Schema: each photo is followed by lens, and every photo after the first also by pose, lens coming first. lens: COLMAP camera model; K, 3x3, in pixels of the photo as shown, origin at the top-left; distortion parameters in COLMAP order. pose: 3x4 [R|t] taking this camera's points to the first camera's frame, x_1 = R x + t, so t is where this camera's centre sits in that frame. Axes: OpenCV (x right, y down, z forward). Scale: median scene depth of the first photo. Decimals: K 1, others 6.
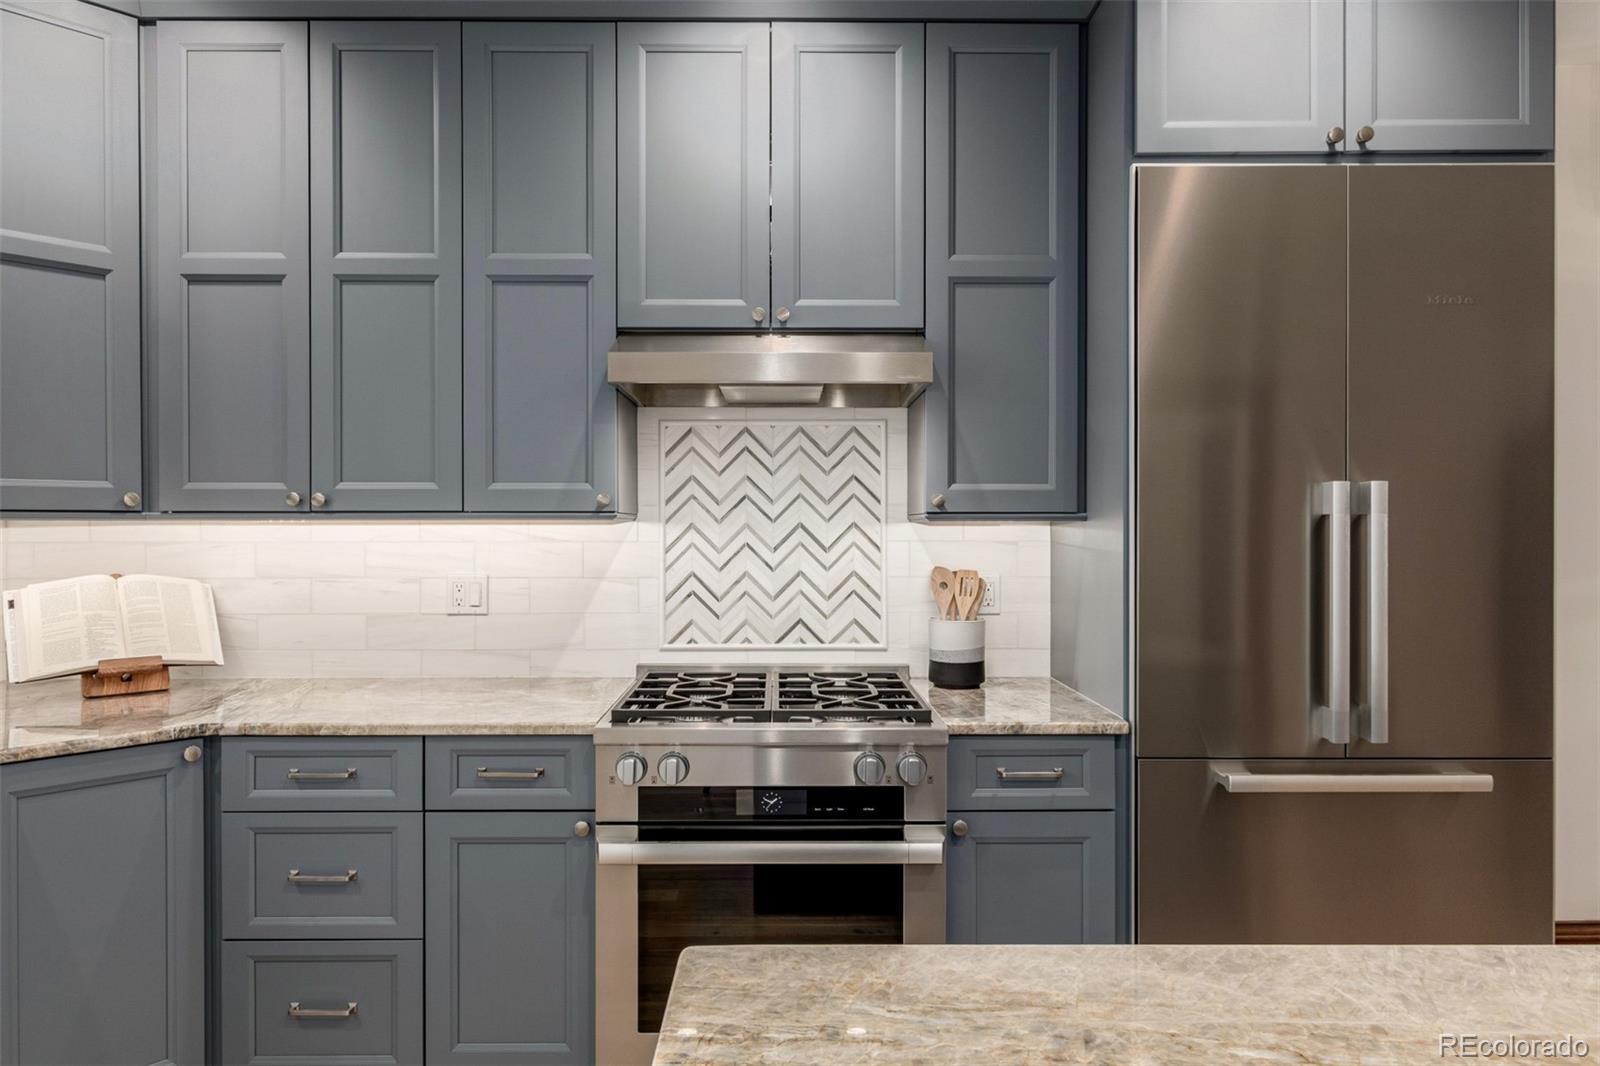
lens RADIAL K [[982.6, 0, 803.5], [0, 982.6, 532.6], [0, 0, 1]] dist [0.004018, 0.001012]
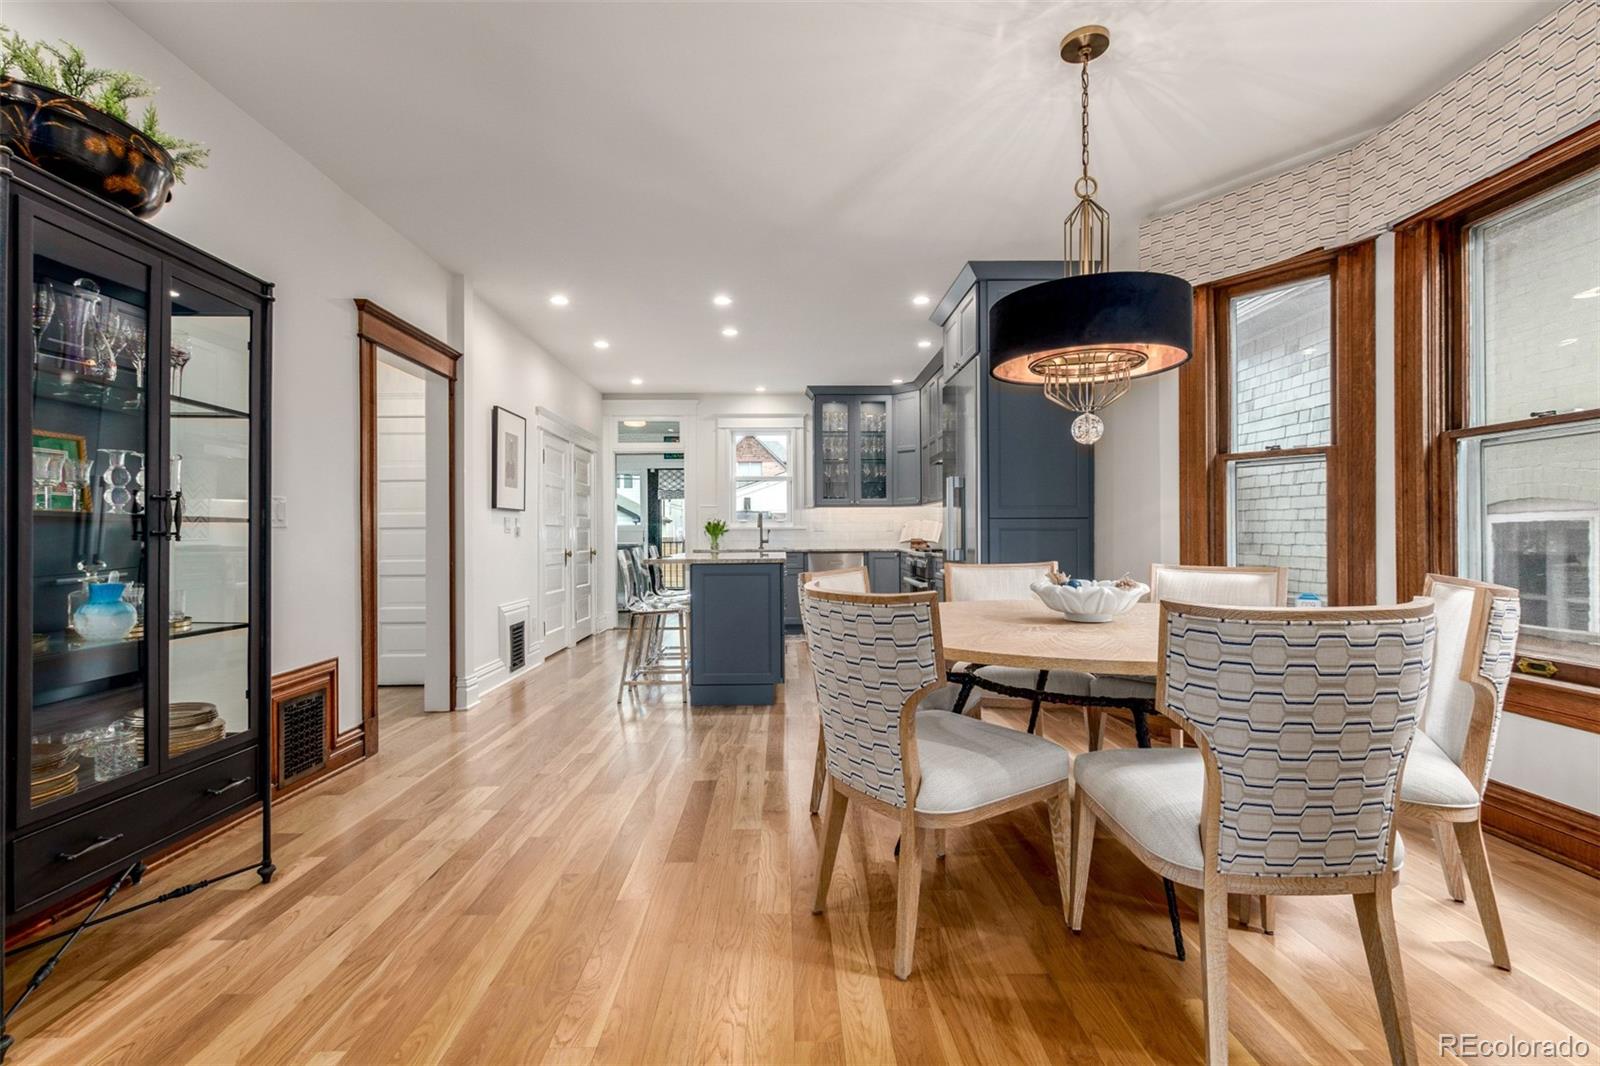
lens RADIAL K [[749.9, 0, 792.2], [0, 749.9, 529.9], [0, 0, 1]] dist [-0.003525, -0.000434]
pose [[0.001292, -0.007666, -0.999970, 2.575562], [0.001054, 0.999970, -0.007664, 0.114307], [0.999999, -0.001044, 0.001300, 0.431341]]
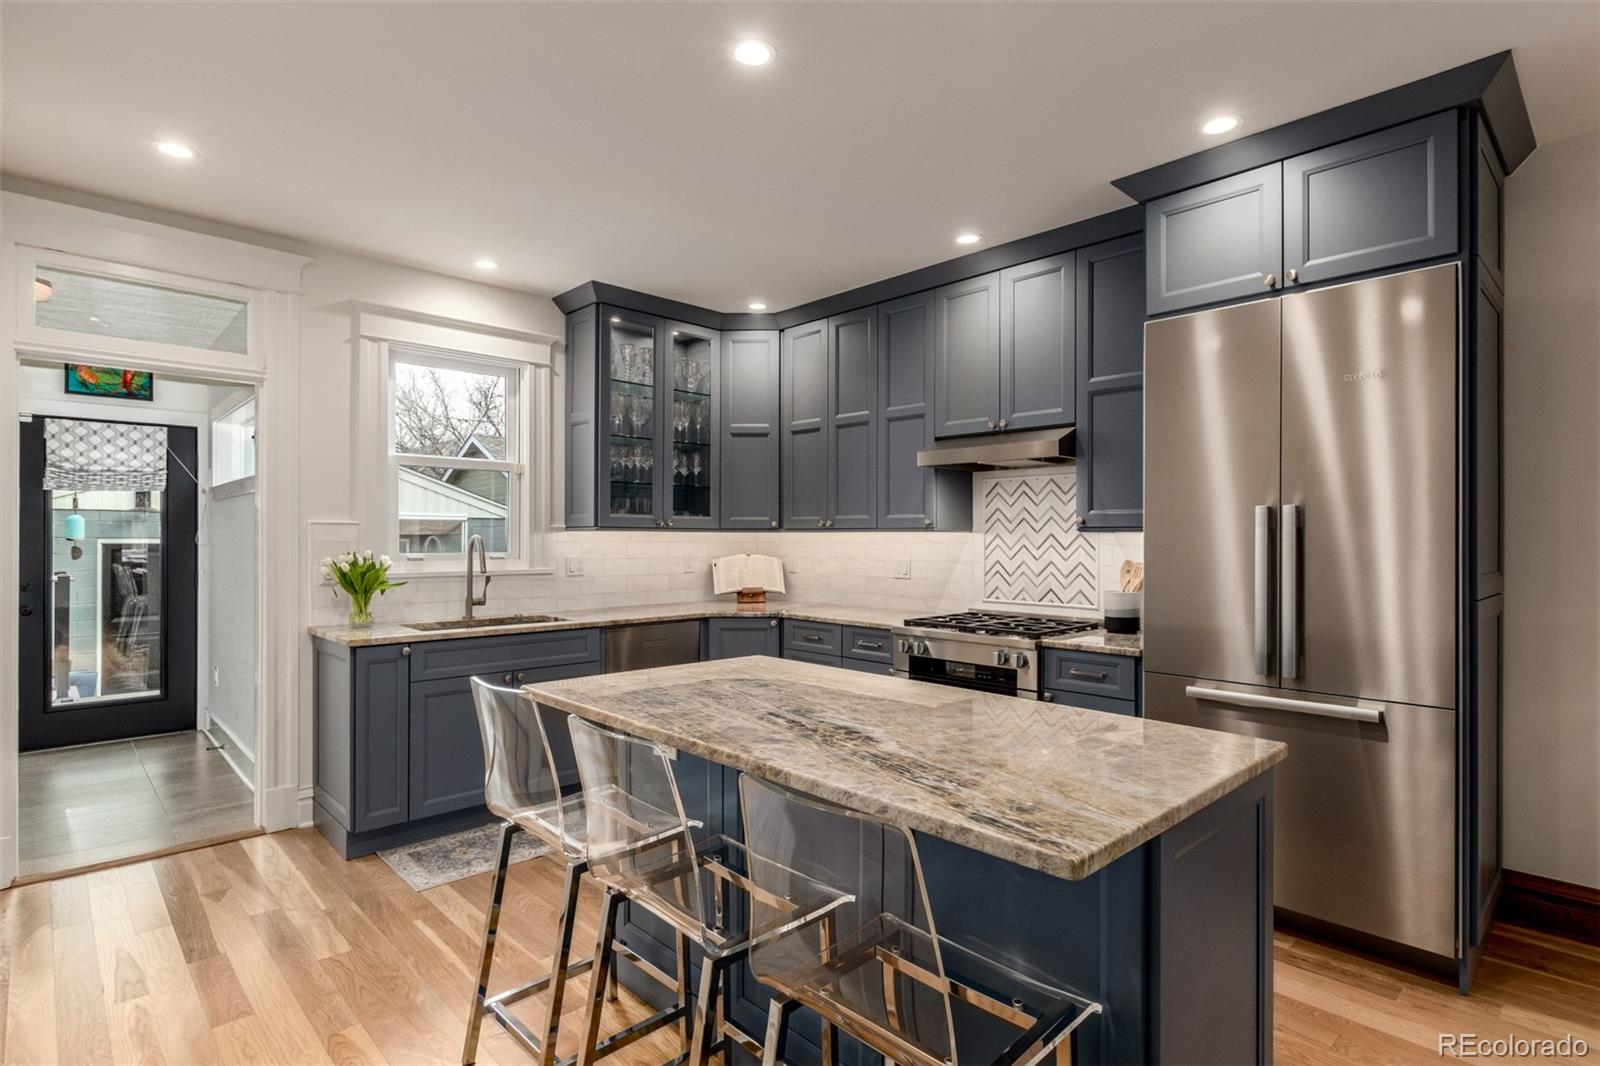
lens RADIAL K [[831.4, 0, 804.6], [0, 831.4, 532.9], [0, 0, 1]] dist [0.006343, 0.001592]
pose [[0.683200, -0.002506, -0.730227, 0.883272], [-0.006692, 0.999931, -0.009693, 0.007544], [0.730201, 0.011509, 0.683136, -0.370336]]
